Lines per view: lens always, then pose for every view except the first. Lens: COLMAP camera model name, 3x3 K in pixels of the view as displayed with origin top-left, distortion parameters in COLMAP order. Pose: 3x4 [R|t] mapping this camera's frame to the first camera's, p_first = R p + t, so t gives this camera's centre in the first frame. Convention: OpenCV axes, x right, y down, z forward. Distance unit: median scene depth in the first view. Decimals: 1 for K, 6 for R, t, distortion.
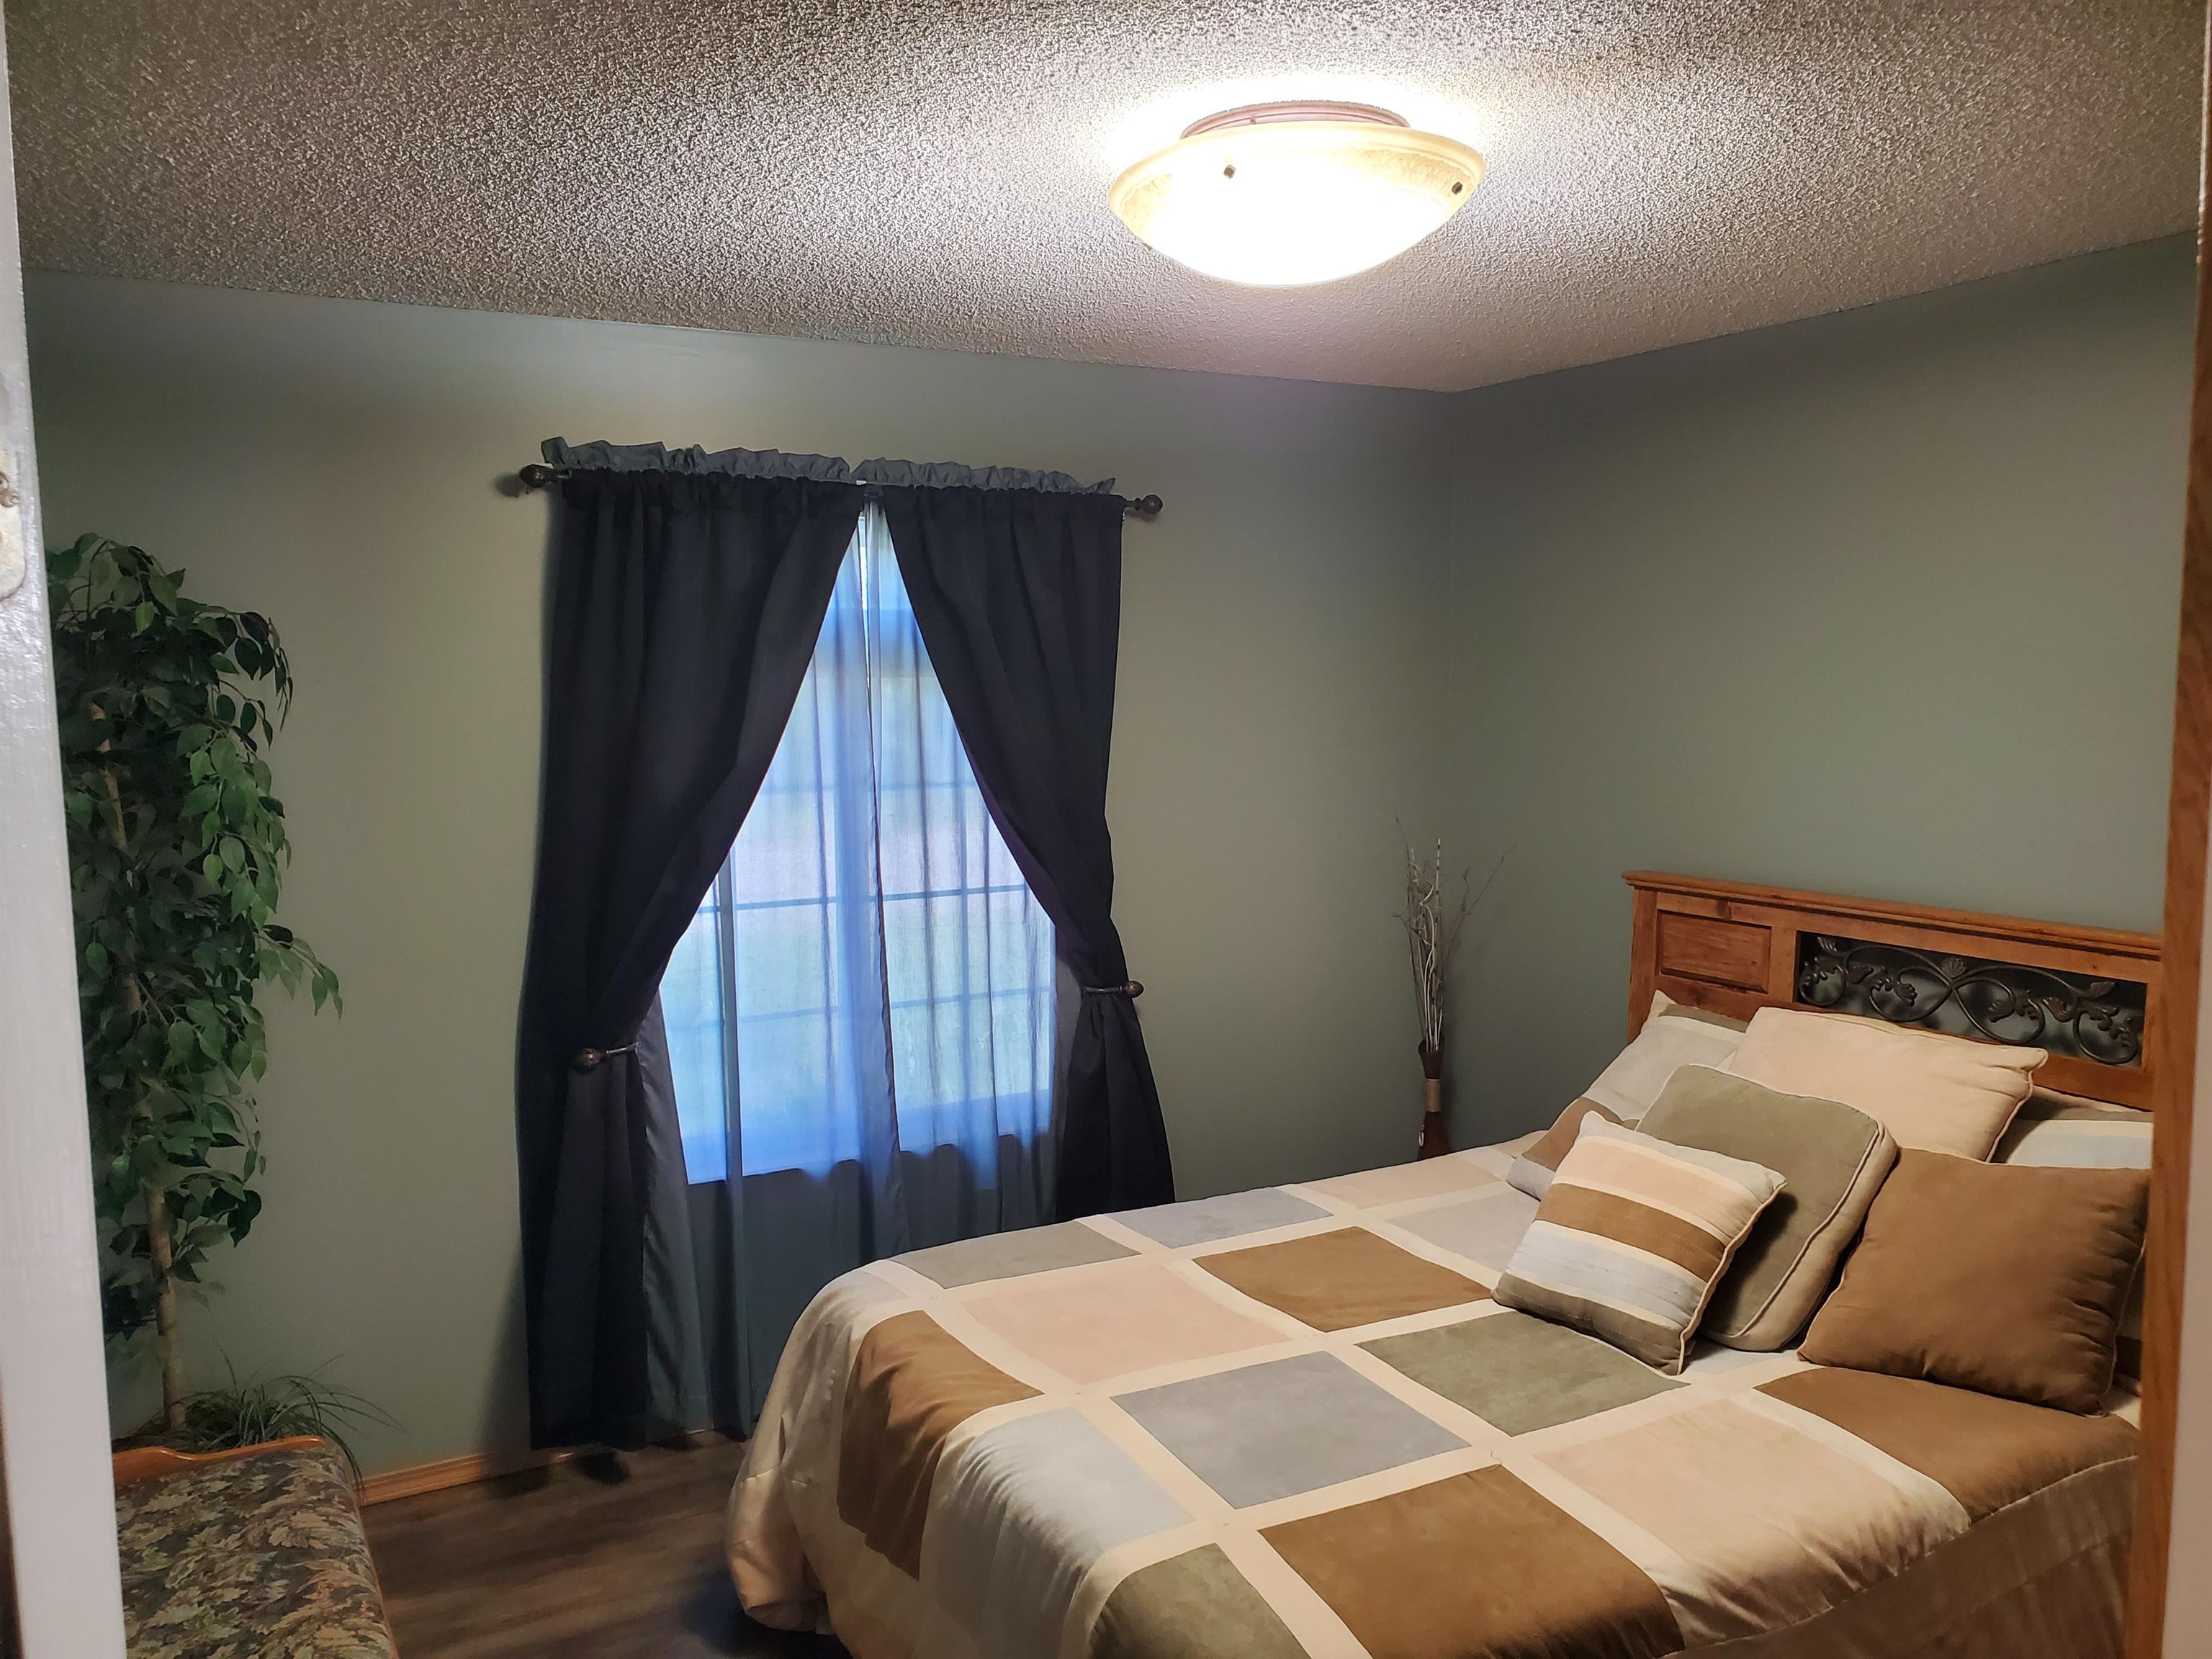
lens RADIAL K [[1736.9, 0, 1106.0], [0, 1736.9, 829.5], [0, 0, 1]] dist [0.024164, 0.001728]
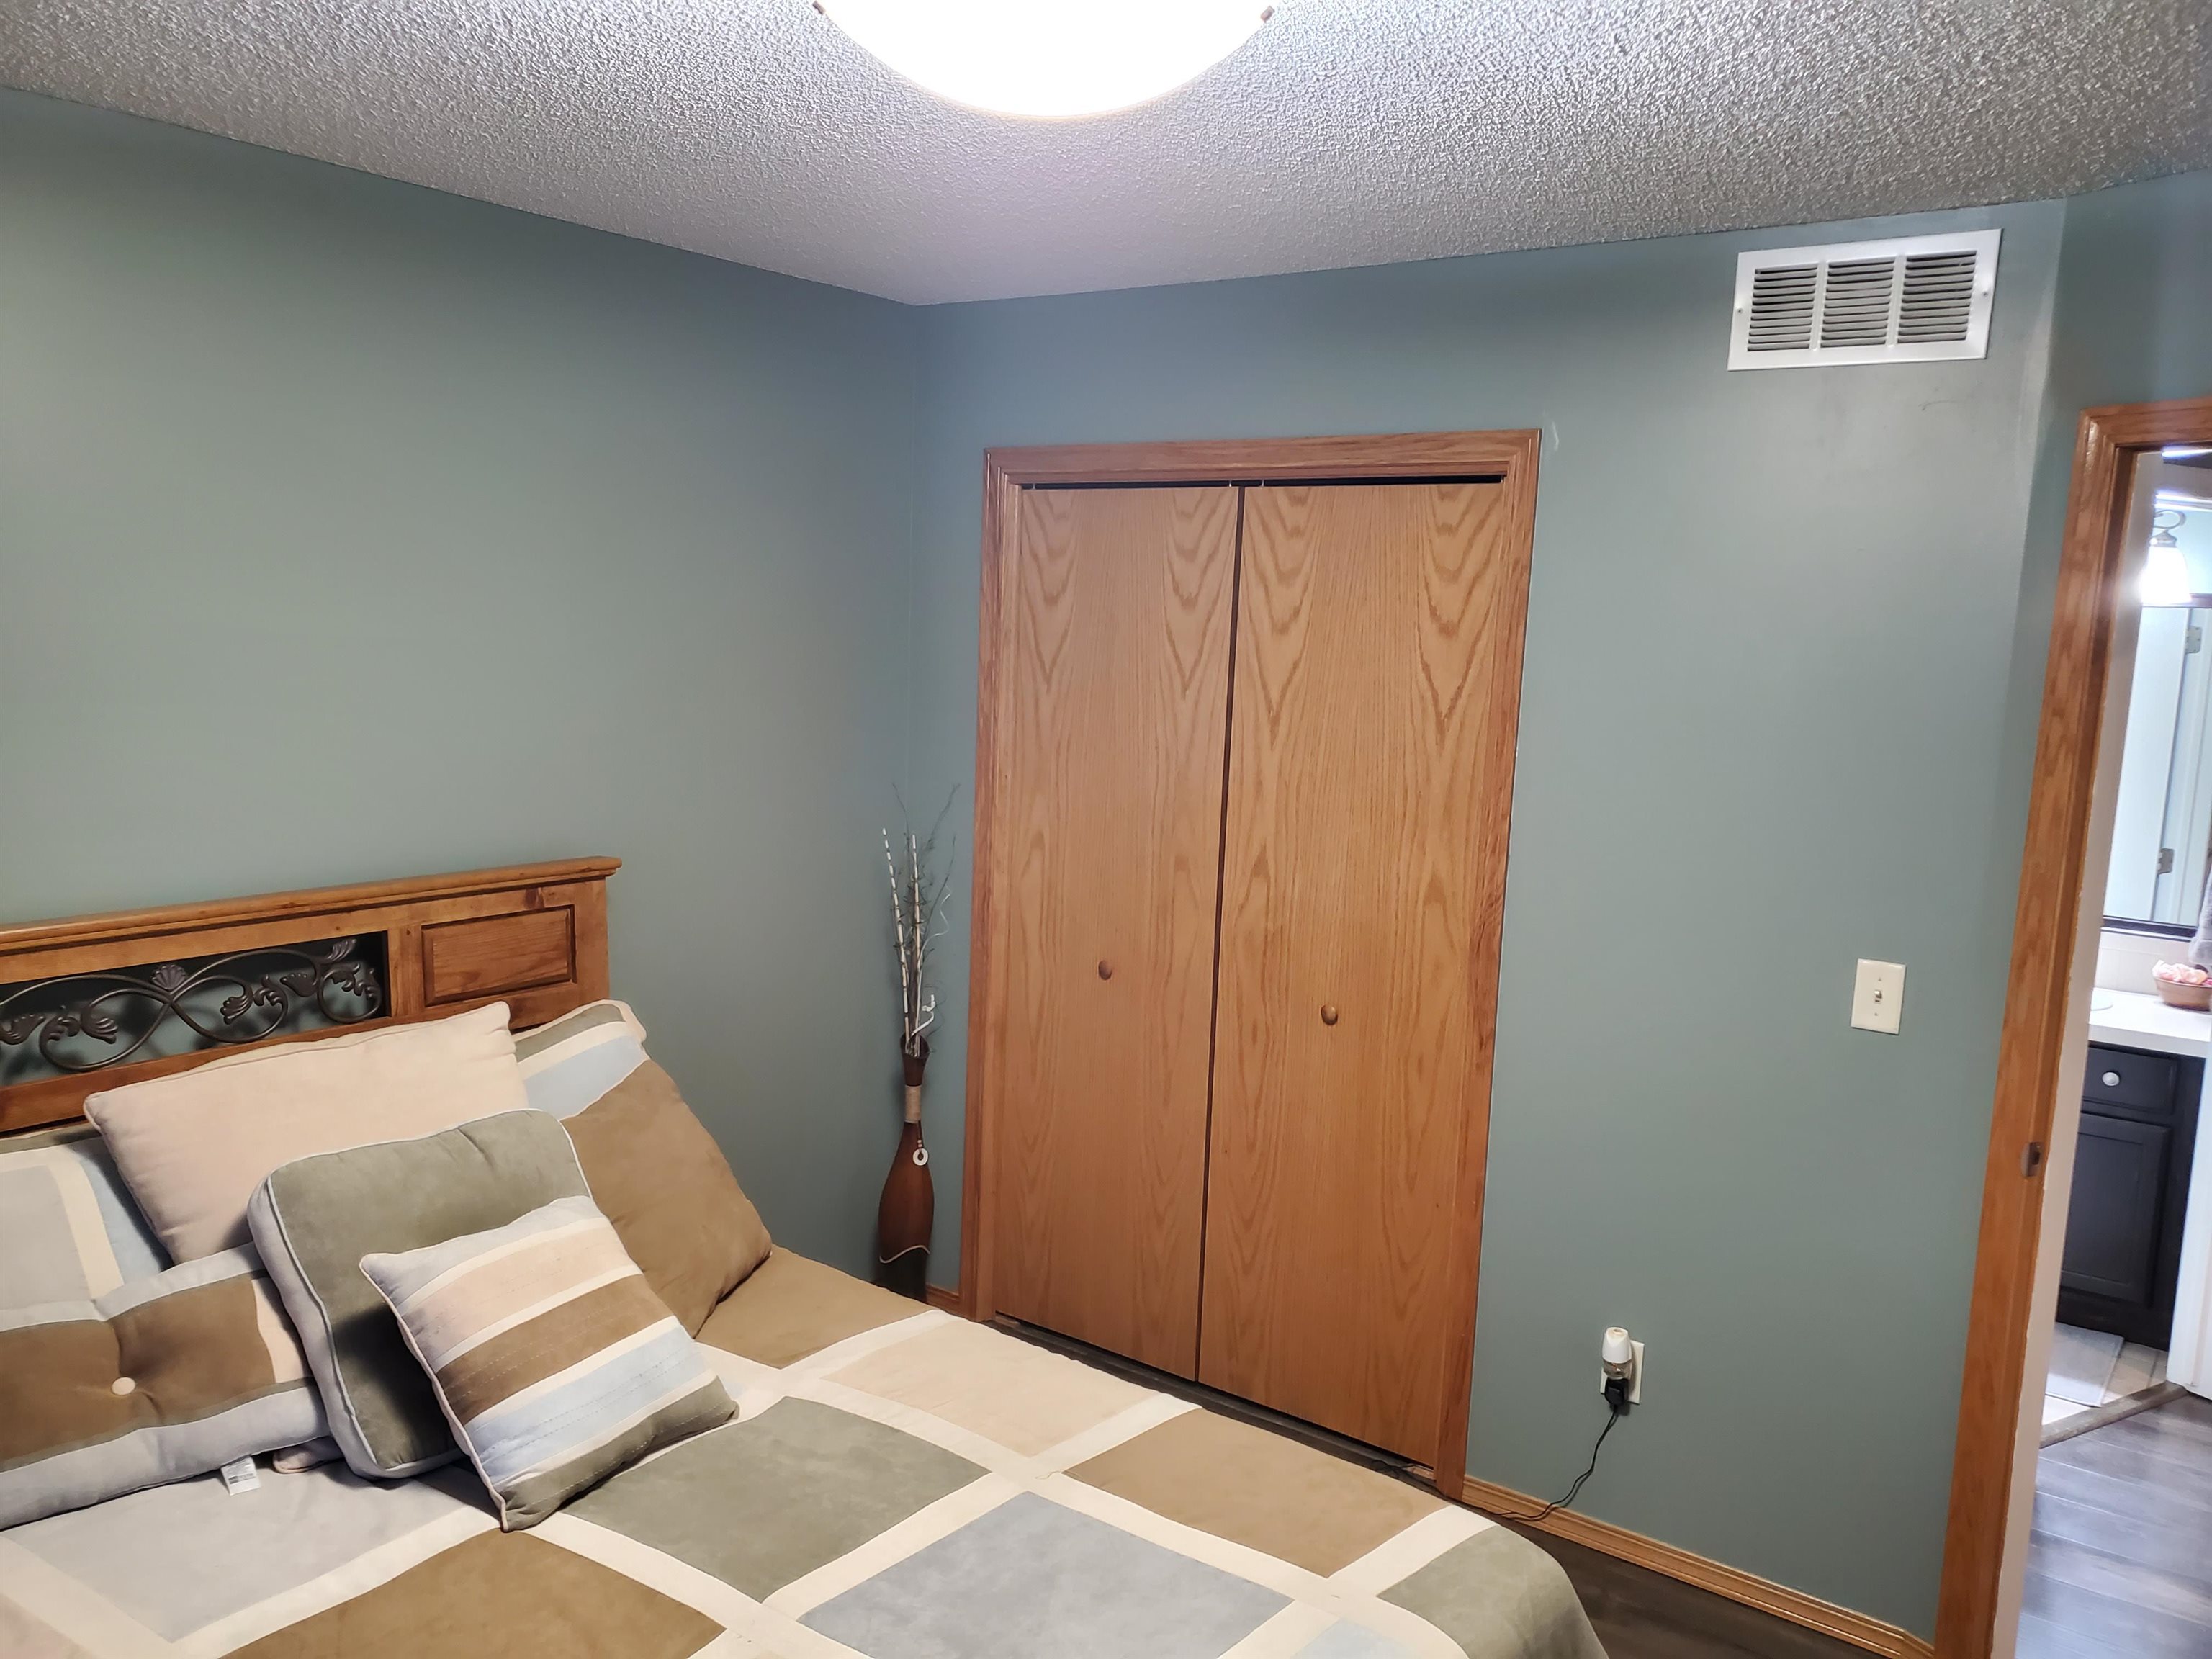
lens RADIAL K [[1736.9, 0, 1106.0], [0, 1736.9, 829.5], [0, 0, 1]] dist [0.024164, 0.001728]
pose [[-0.421559, -0.120093, 0.898814, -0.499310], [0.052230, 0.986330, 0.156283, -0.110391], [-0.905296, 0.112827, -0.409524, 1.099243]]
